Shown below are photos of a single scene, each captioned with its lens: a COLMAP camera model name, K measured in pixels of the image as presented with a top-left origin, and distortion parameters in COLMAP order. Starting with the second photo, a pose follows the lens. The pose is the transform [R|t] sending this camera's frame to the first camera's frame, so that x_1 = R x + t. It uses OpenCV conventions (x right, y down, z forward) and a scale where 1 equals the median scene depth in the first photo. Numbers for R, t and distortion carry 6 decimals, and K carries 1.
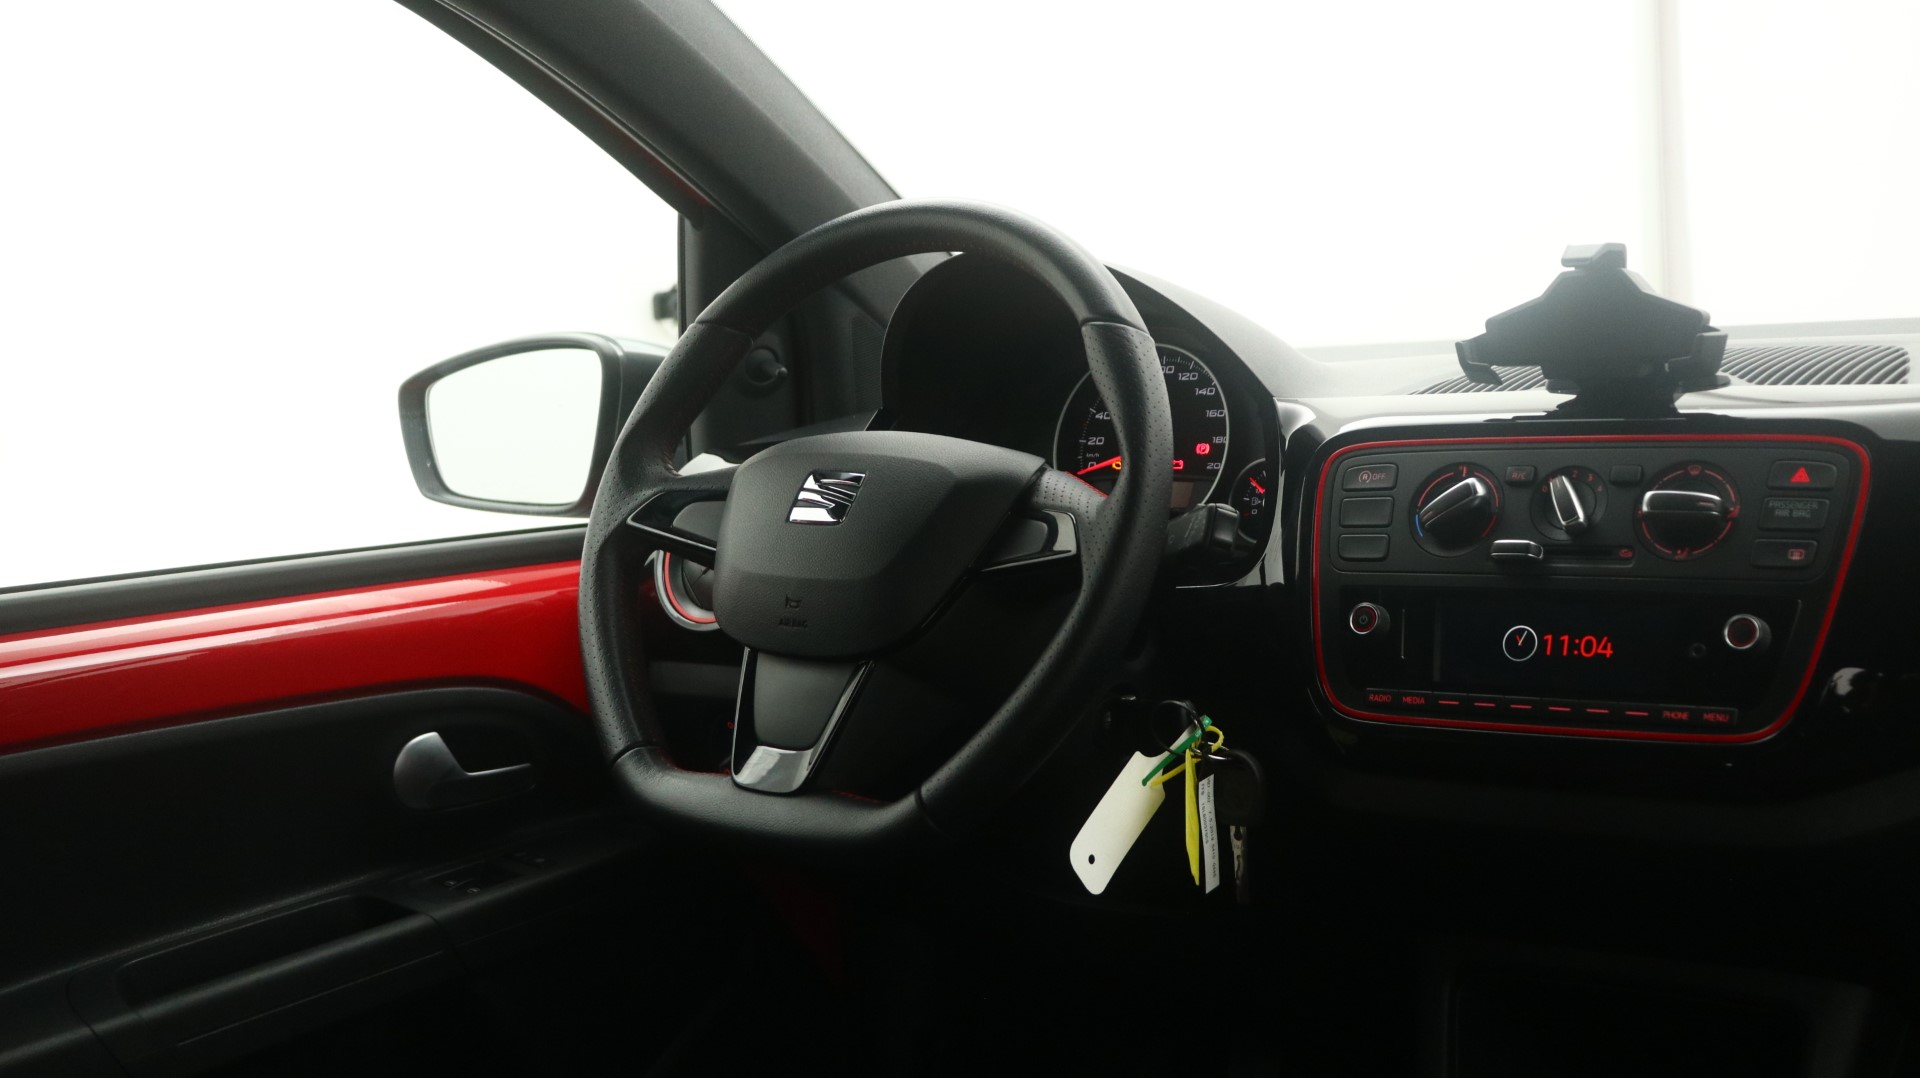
lens RADIAL K [[2397.9, 0, 952.2], [0, 2397.9, 534.0], [0, 0, 1]] dist [0.050769, 0.000000]
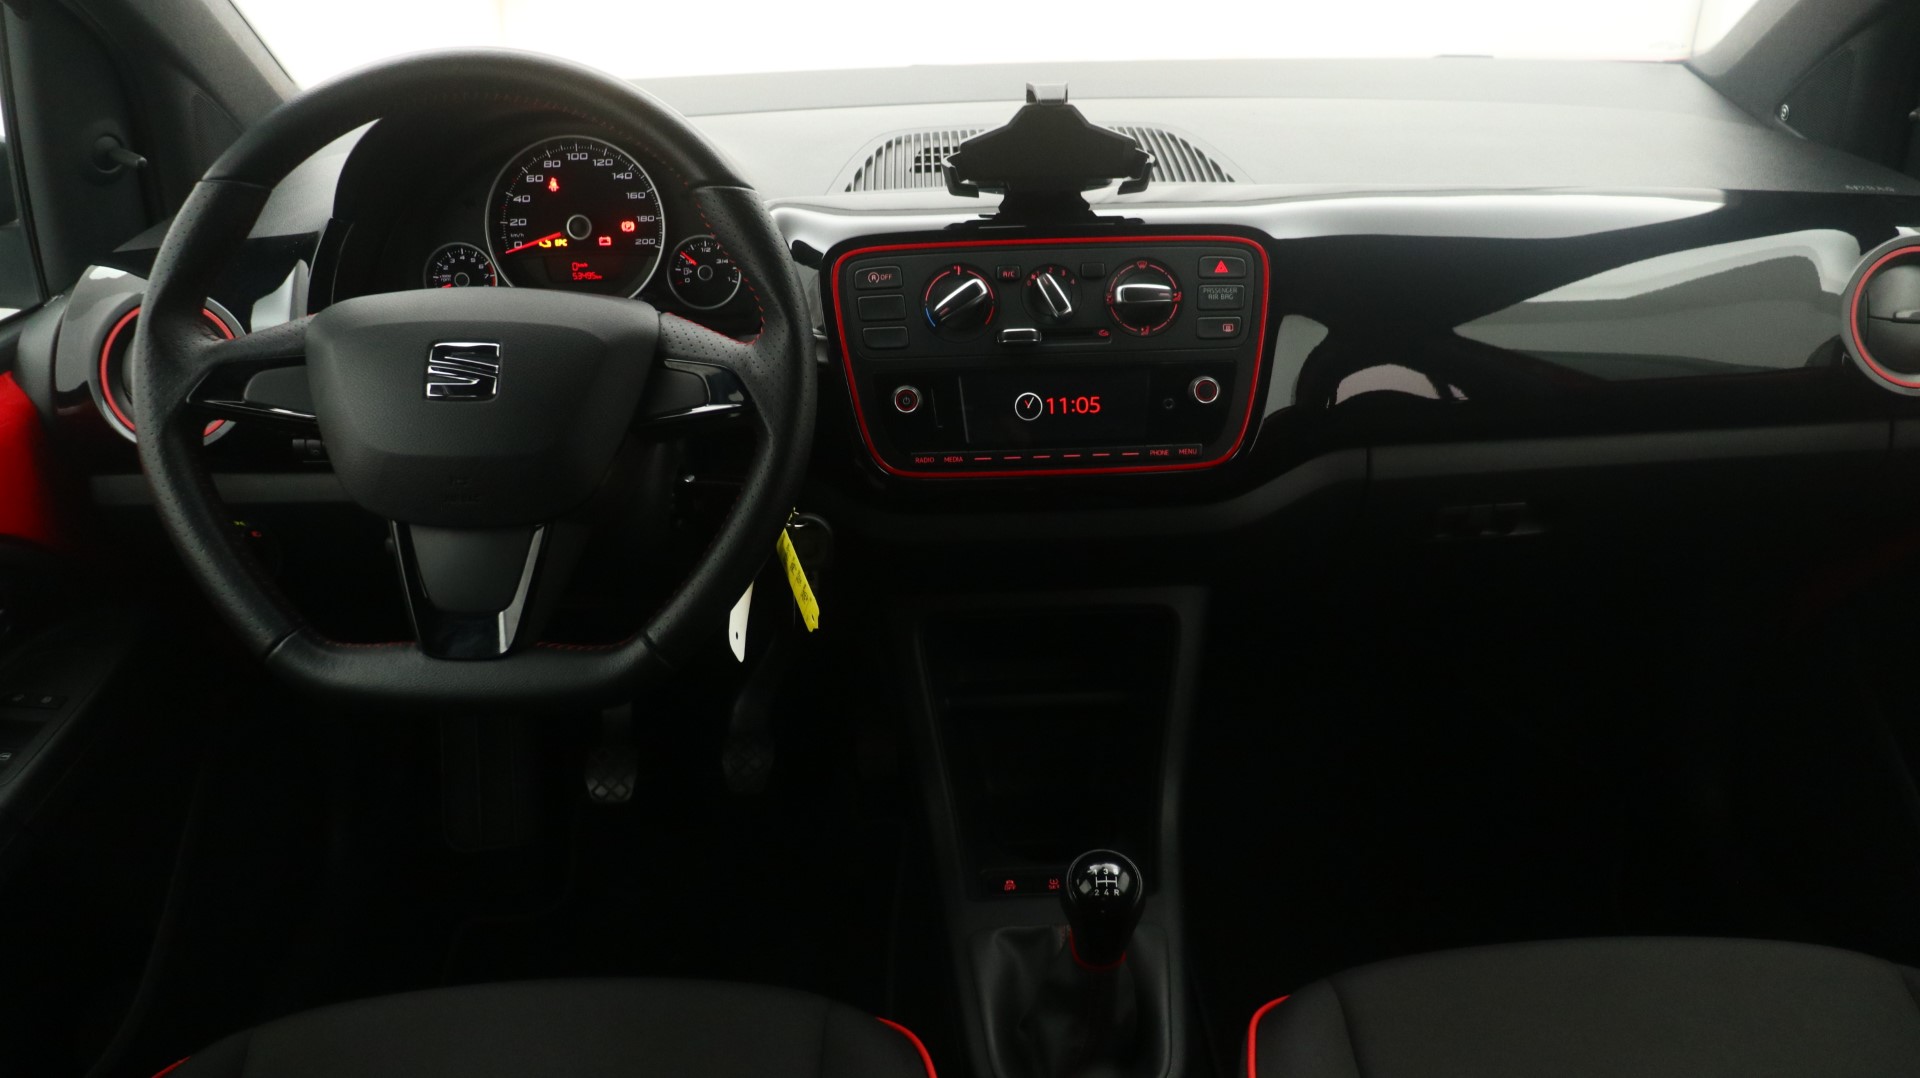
lens RADIAL K [[1573.4, 0, 914.2], [0, 1573.4, 536.7], [0, 0, 1]] dist [0.028558, 0.009737]
pose [[0.781522, -0.232113, 0.579091, -0.309695], [0.037643, 0.944066, 0.327601, -0.162062], [-0.622740, -0.234229, 0.746546, 0.355004]]
